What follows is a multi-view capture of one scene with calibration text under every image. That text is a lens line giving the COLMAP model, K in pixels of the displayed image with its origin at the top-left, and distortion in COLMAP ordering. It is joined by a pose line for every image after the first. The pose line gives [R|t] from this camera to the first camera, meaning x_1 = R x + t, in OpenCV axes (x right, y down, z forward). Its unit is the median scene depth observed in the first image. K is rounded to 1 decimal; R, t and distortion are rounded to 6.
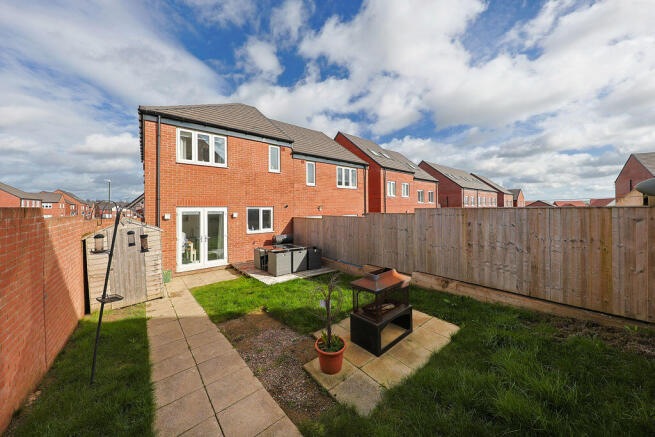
lens RADIAL K [[209.1, 0, 320.1], [0, 209.1, 206.5], [0, 0, 1]] dist [0.001237, -0.000010]
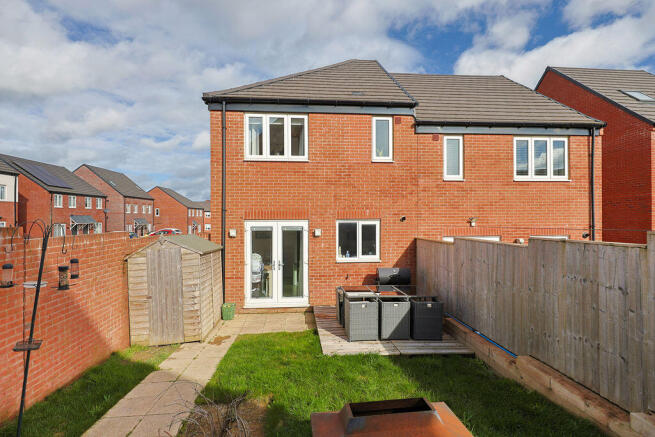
lens RADIAL K [[329.5, 0, 329.7], [0, 329.5, 217.4], [0, 0, 1]] dist [0.014877, 0.000303]
pose [[0.853562, 0.000525, -0.520991, 0.153809], [0.002844, 0.999980, 0.005667, -0.011330], [0.520983, -0.006319, 0.853544, 0.129034]]
